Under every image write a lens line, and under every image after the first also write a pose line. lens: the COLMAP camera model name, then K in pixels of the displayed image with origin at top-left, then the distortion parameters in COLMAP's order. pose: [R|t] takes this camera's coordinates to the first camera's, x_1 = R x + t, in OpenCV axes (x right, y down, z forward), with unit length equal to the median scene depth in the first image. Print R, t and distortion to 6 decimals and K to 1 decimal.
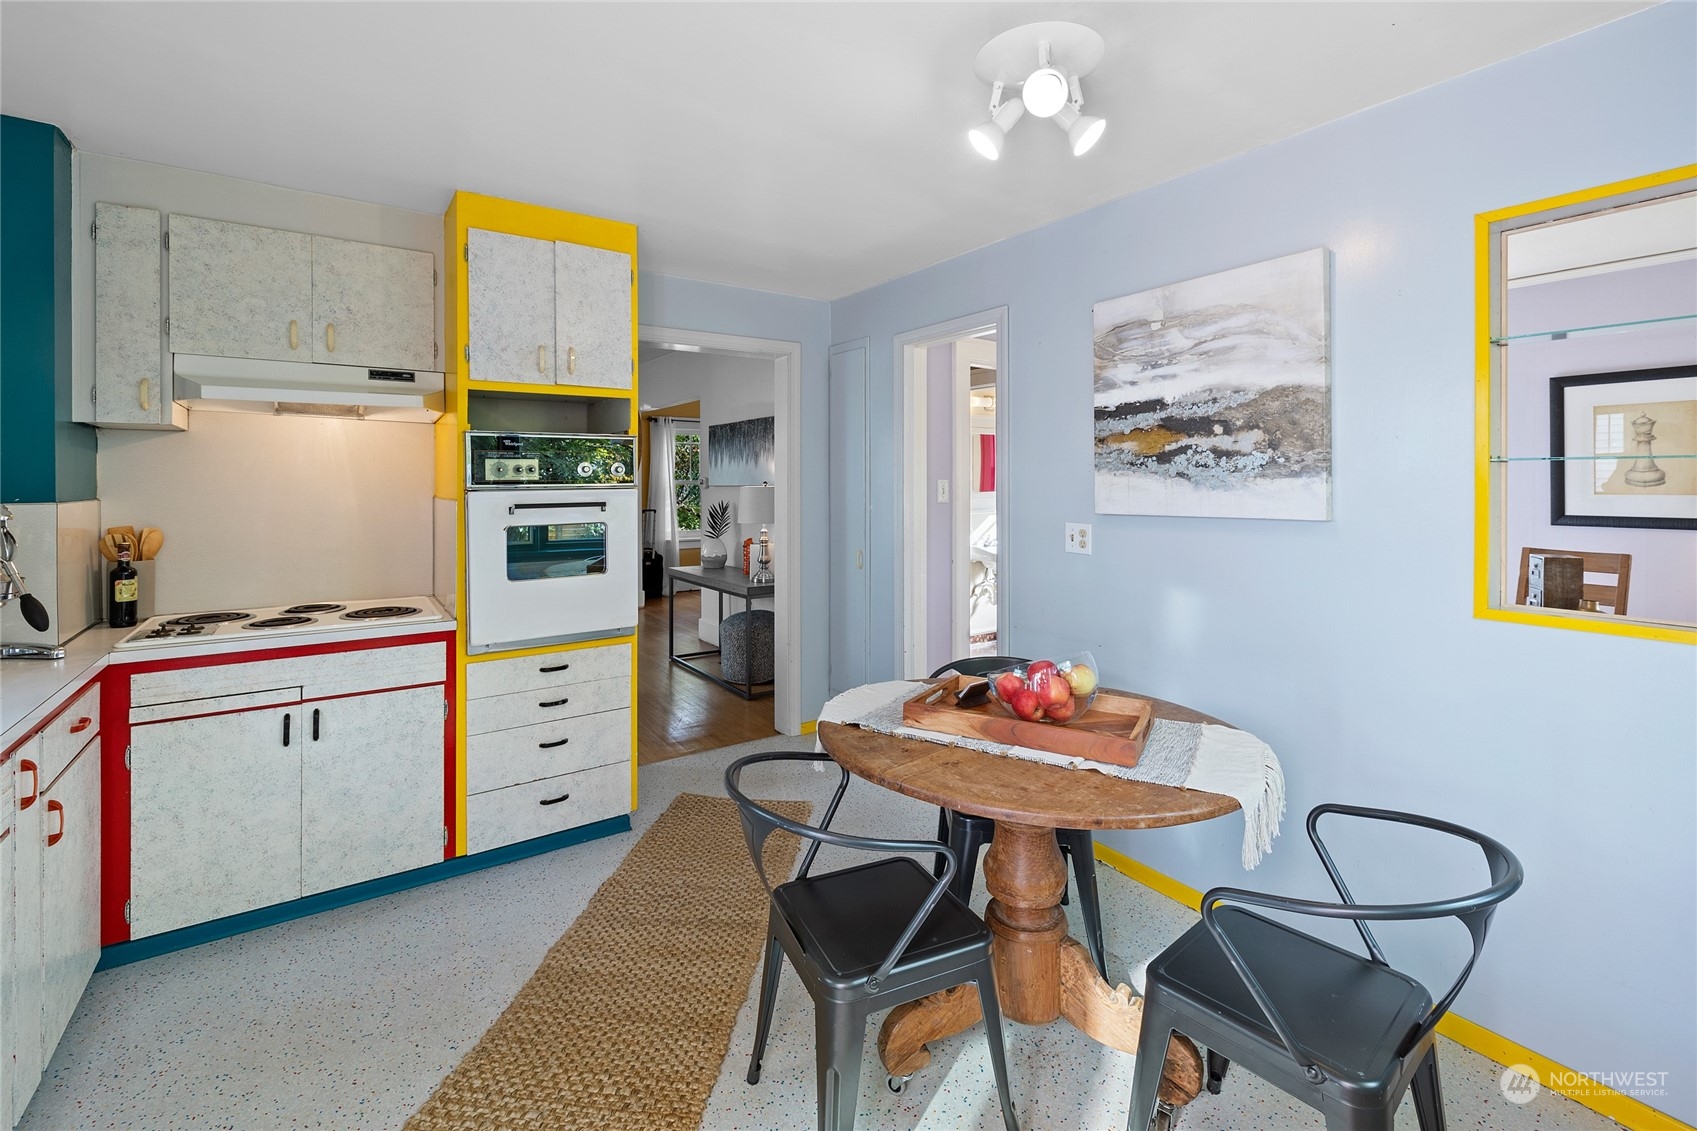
lens RADIAL K [[749.2, 0, 831.8], [0, 749.2, 485.9], [0, 0, 1]] dist [0.001964, 0.000174]
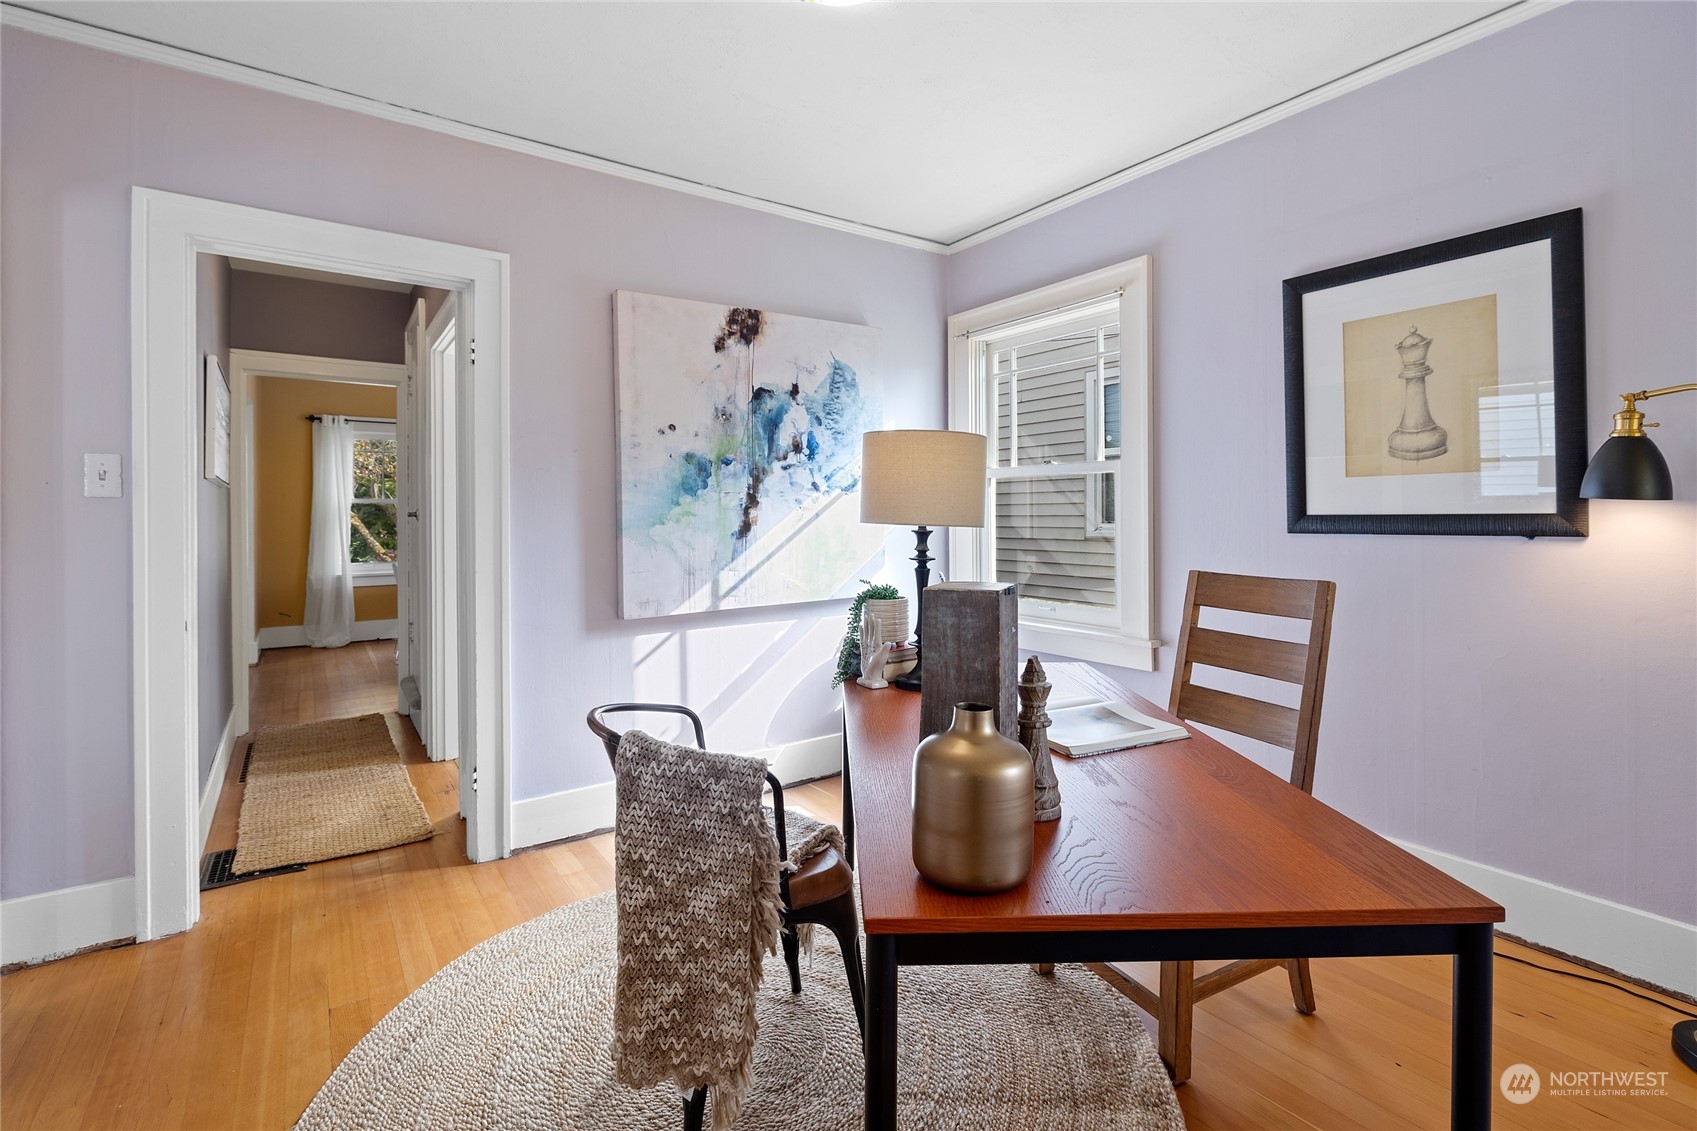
lens RADIAL K [[775.1, 0, 854.2], [0, 775.1, 521.8], [0, 0, 1]] dist [-0.001078, -0.000045]
pose [[0.999911, -0.008346, 0.010420, 0.624832], [0.008312, 0.999960, 0.003265, 0.039596], [-0.010446, -0.003178, 0.999940, 0.407636]]
